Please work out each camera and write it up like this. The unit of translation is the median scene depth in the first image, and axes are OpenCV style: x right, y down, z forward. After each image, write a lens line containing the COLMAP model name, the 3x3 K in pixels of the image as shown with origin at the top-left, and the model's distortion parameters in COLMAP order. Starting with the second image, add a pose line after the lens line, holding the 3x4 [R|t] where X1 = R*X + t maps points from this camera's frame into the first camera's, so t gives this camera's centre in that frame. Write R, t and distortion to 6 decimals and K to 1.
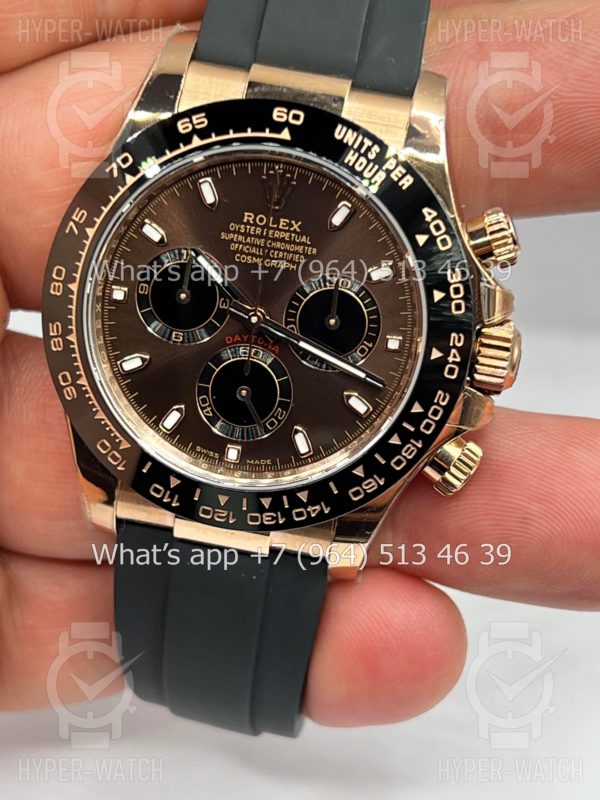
lens RADIAL K [[1920.8, 0, 295.3], [0, 1920.8, 396.3], [0, 0, 1]] dist [0.121222, 0.000000]
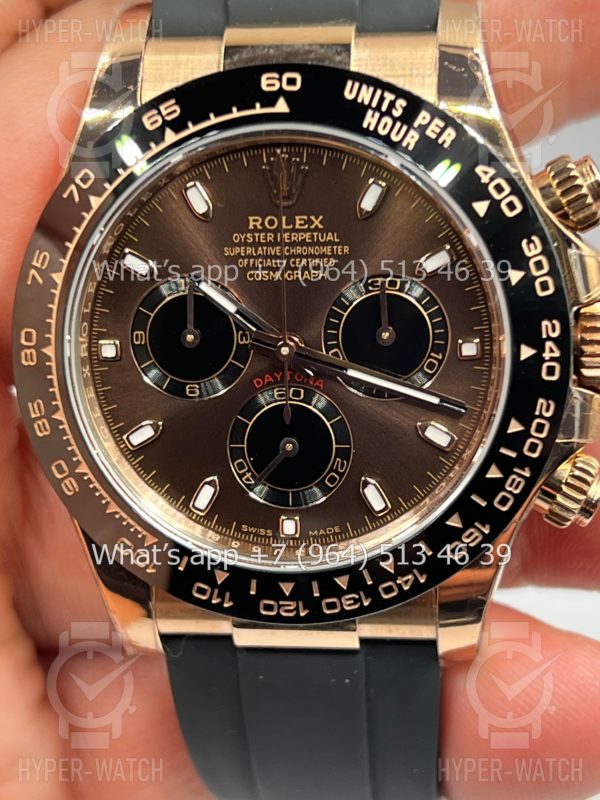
lens RADIAL K [[1920.8, 0, 286.6], [0, 1920.8, 398.3], [0, 0, 1]] dist [0.121222, 0.000000]
pose [[0.982944, -0.177266, -0.048964, 0.013573], [0.175885, 0.983915, -0.031229, 0.002991], [0.053713, 0.022084, 0.998312, 0.230890]]
